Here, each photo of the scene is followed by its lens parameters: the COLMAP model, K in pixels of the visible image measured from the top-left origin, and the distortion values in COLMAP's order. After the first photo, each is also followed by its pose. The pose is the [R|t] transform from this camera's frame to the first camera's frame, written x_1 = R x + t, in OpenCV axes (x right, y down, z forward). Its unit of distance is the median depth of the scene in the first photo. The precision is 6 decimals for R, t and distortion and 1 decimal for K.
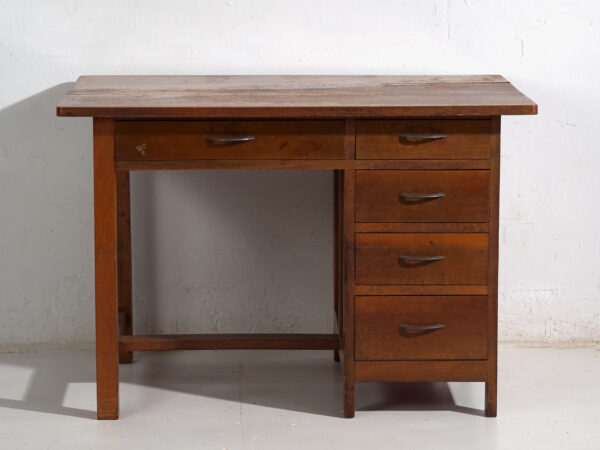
lens RADIAL K [[2394.6, 0, 300.0], [0, 2394.6, 225.0], [0, 0, 1]] dist [0.057375, -1.075170]
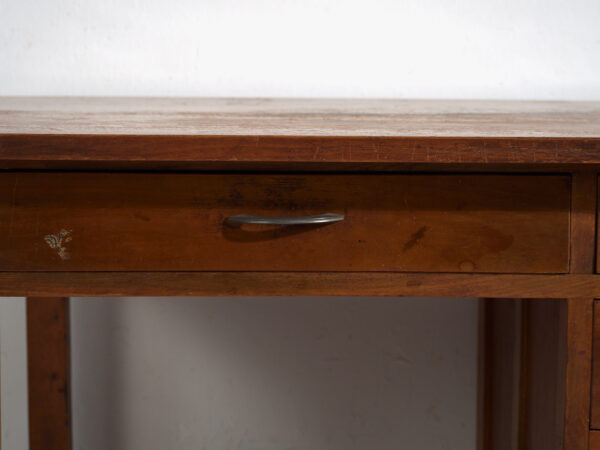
lens RADIAL K [[1810.2, 0, 300.0], [0, 1810.2, 225.0], [0, 0, 1]] dist [-0.072717, -0.106069]
pose [[0.999963, 0.008474, -0.001604, -0.025583], [-0.008536, 0.999035, -0.043082, -0.022046], [0.001238, 0.043094, 0.999070, 0.697404]]
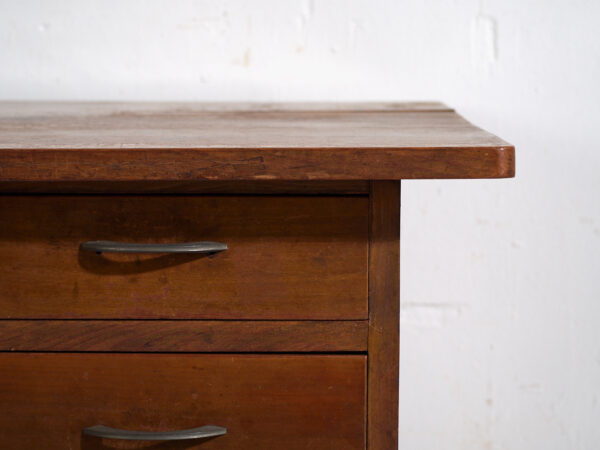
lens RADIAL K [[2303.8, 0, 300.0], [0, 2303.8, 225.0], [0, 0, 1]] dist [0.008593, 0.039554]
pose [[0.999799, 0.002639, -0.019866, 0.076479], [-0.003773, 0.998350, -0.057290, -0.022519], [0.019682, 0.057354, 0.998160, 0.694166]]
